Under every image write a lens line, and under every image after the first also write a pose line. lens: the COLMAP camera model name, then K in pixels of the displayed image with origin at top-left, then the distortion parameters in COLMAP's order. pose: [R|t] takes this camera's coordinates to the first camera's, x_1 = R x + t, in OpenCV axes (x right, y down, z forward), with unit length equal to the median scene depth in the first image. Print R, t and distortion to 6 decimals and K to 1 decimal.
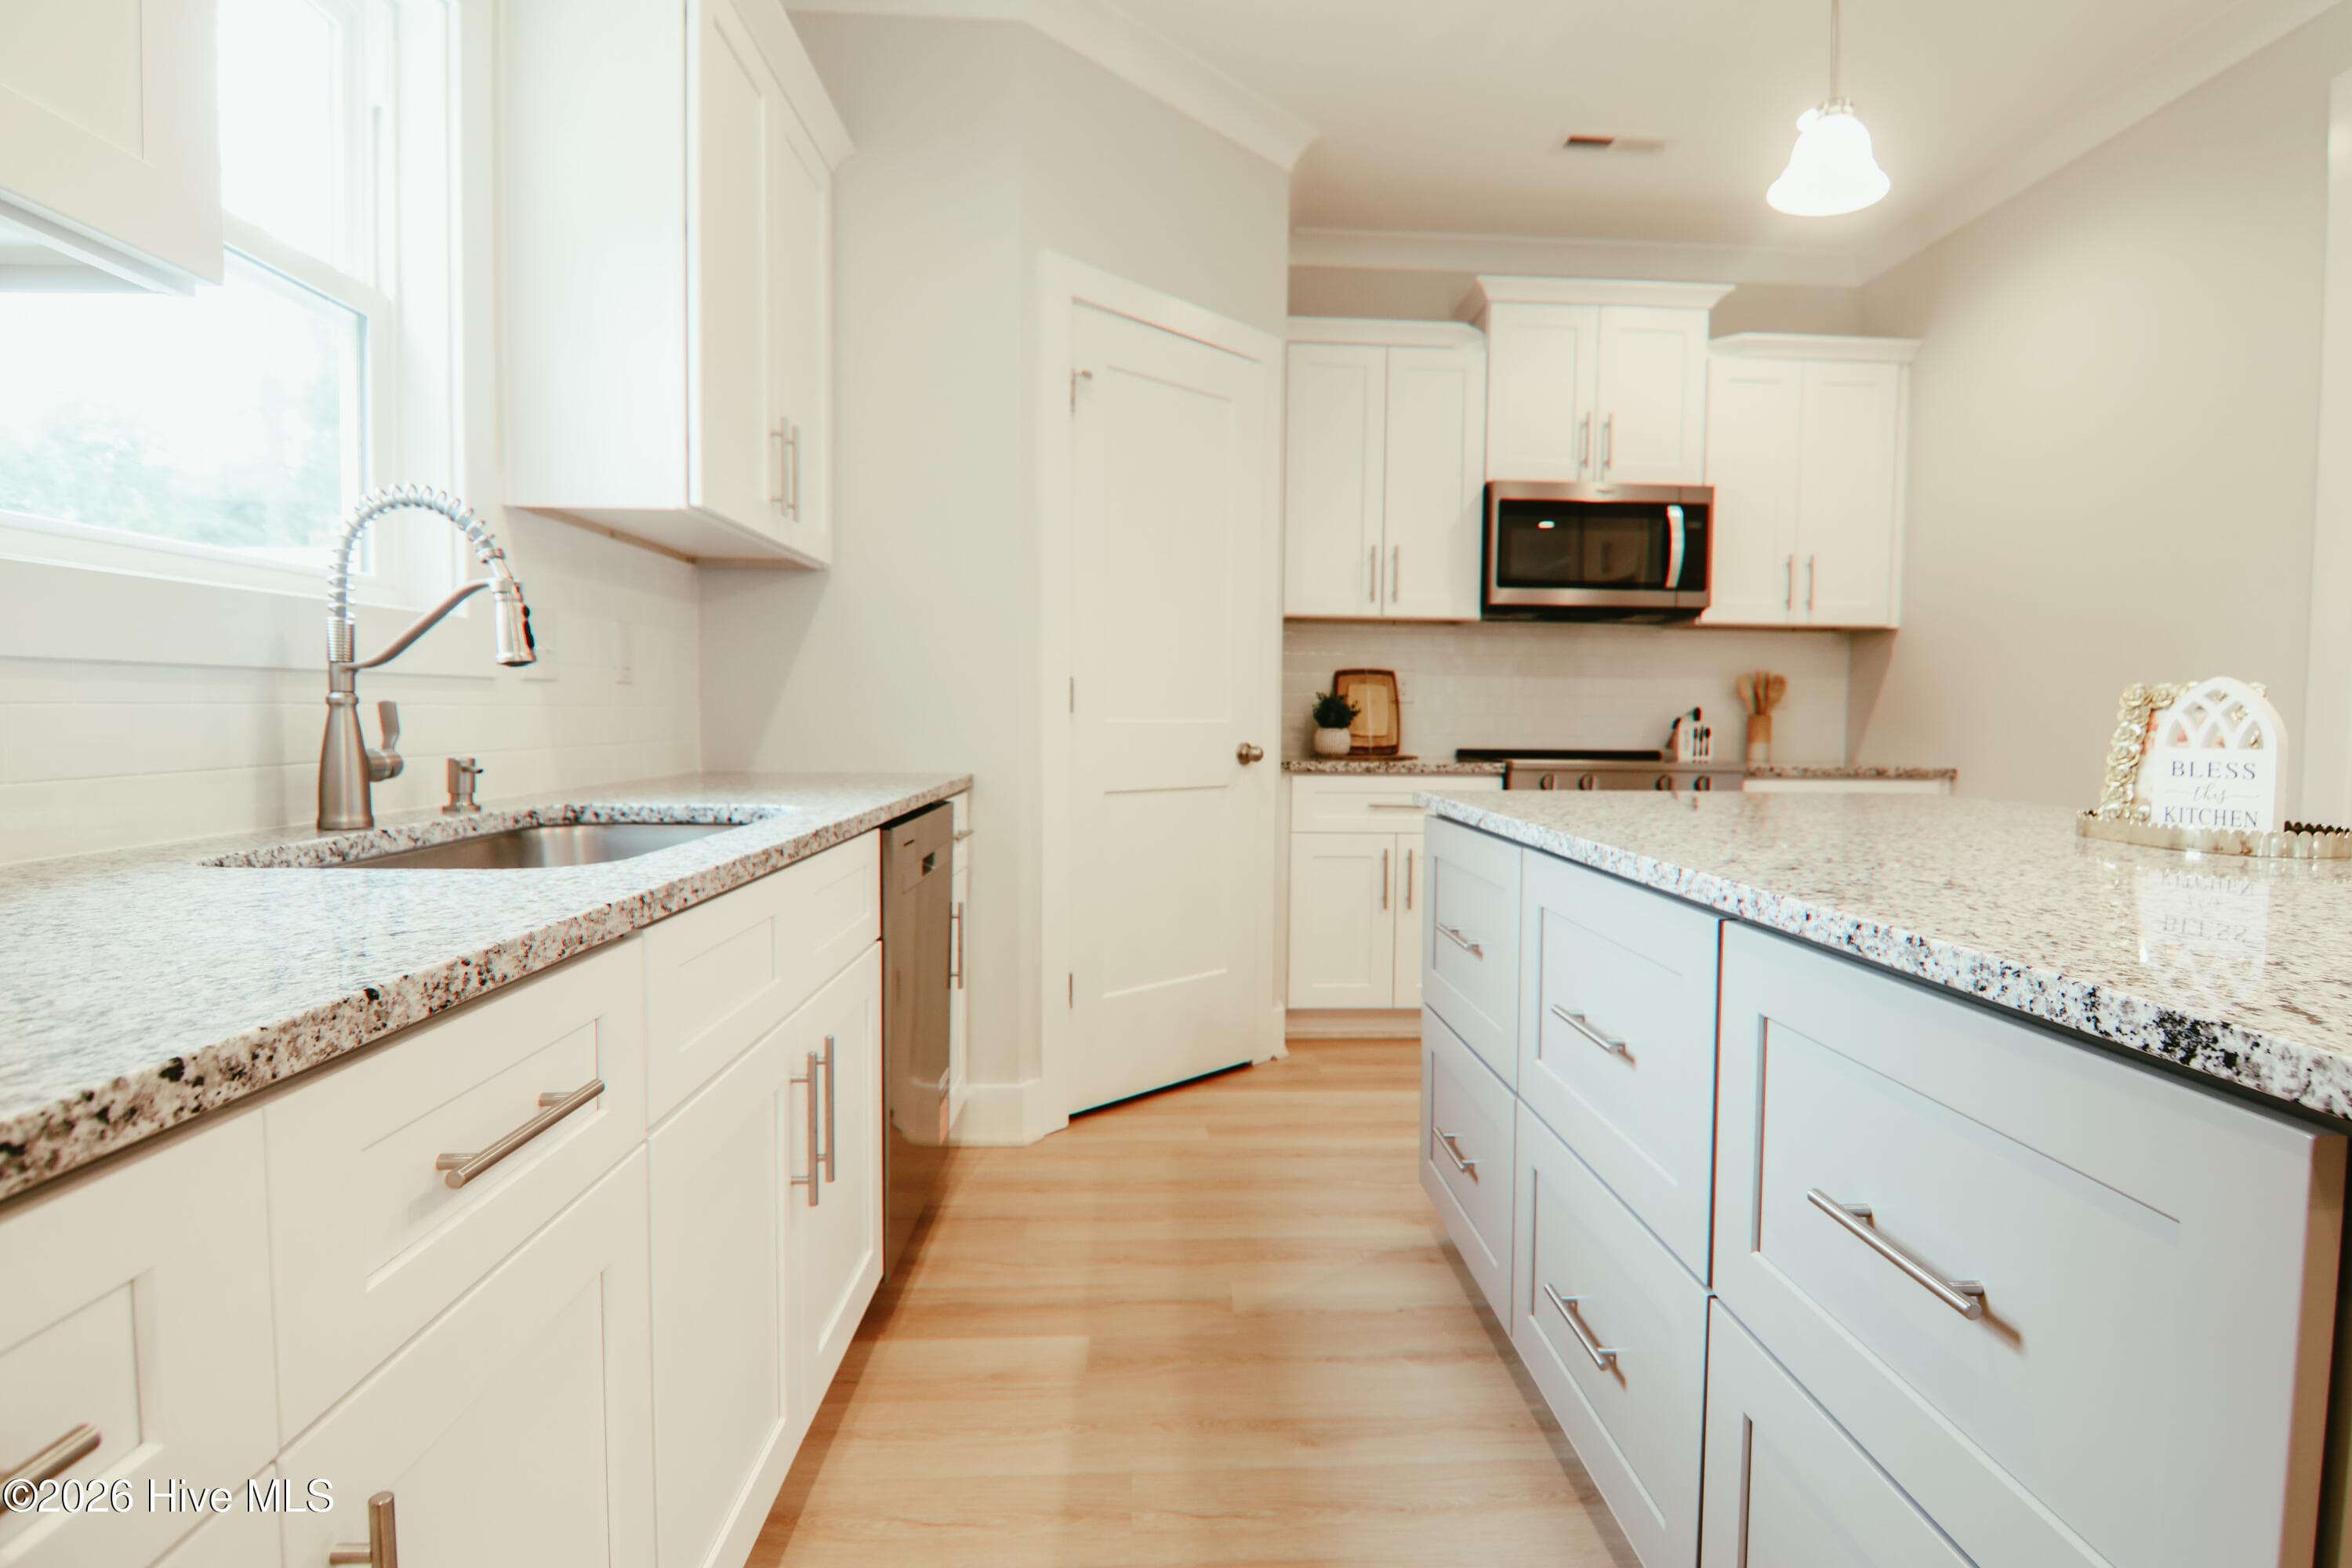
lens RADIAL K [[1193.1, 0, 1212.4], [0, 1193.1, 779.7], [0, 0, 1]] dist [-0.011440, -0.006160]
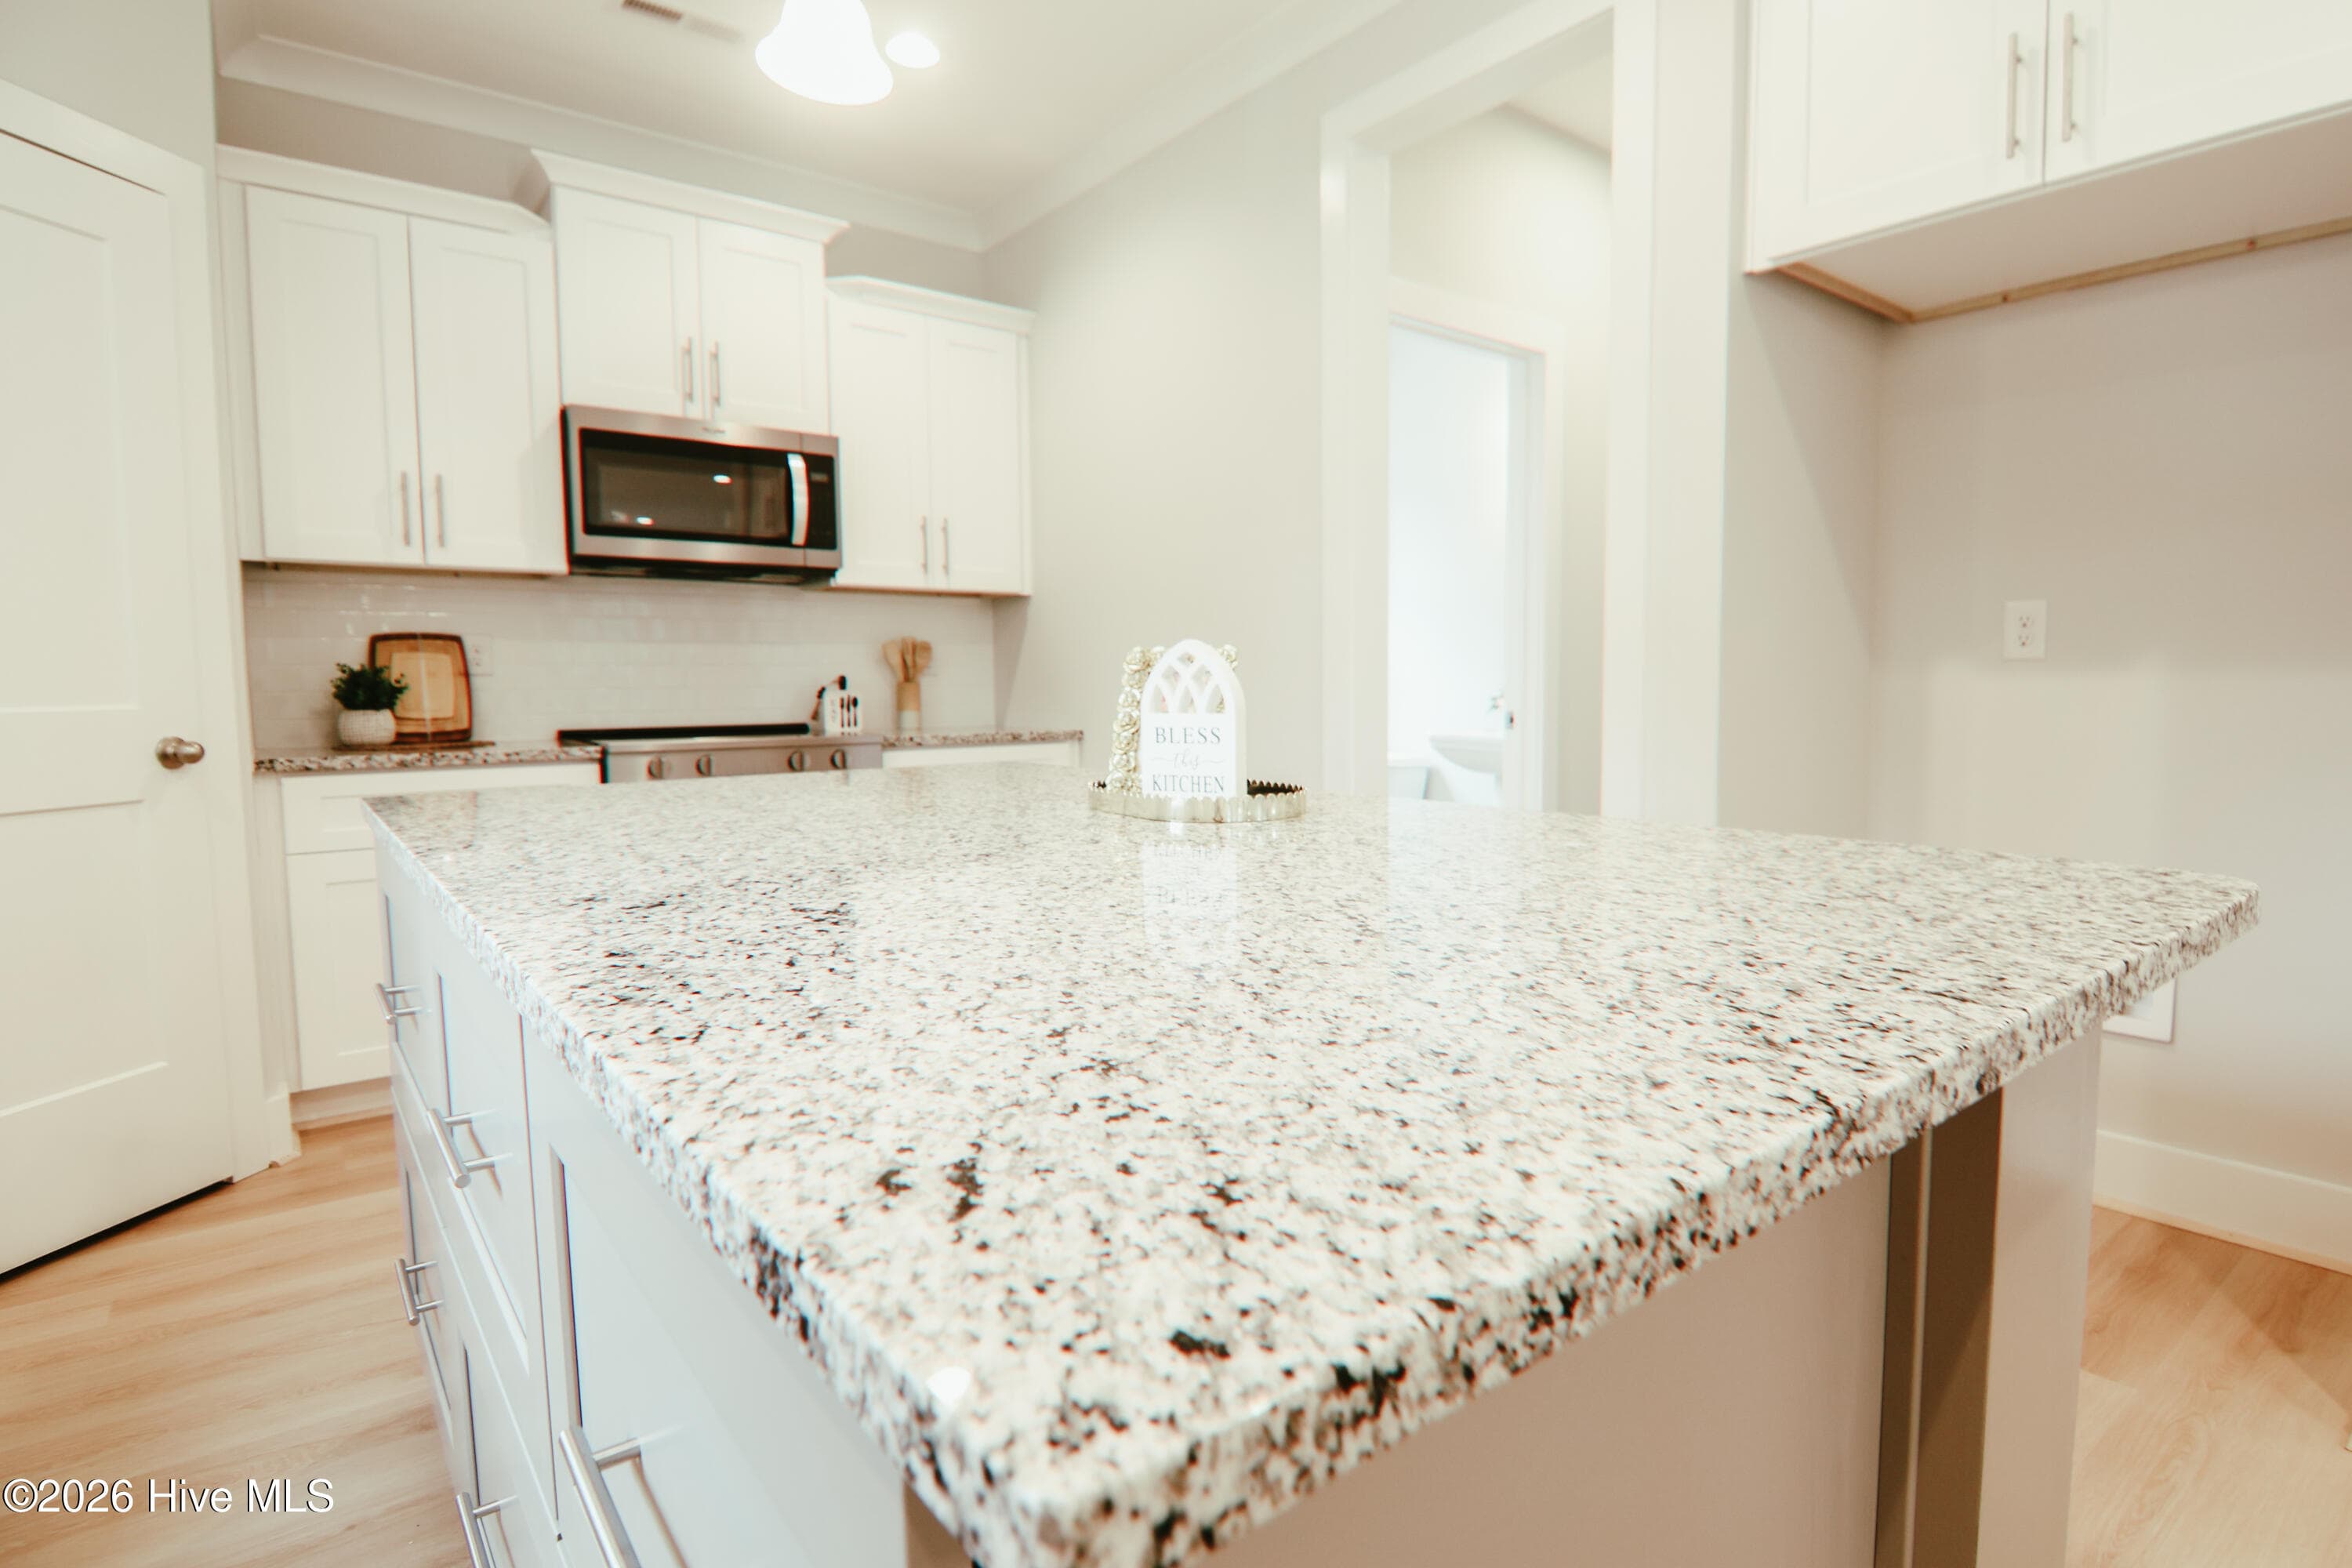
lens RADIAL K [[1193.1, 0, 1215.5], [0, 1193.1, 775.3], [0, 0, 1]] dist [-0.011440, -0.006160]
pose [[0.816670, -0.062251, 0.573737, 0.112440], [0.048715, 0.998053, 0.038948, -0.004820], [-0.575045, -0.003858, 0.818113, 0.068401]]
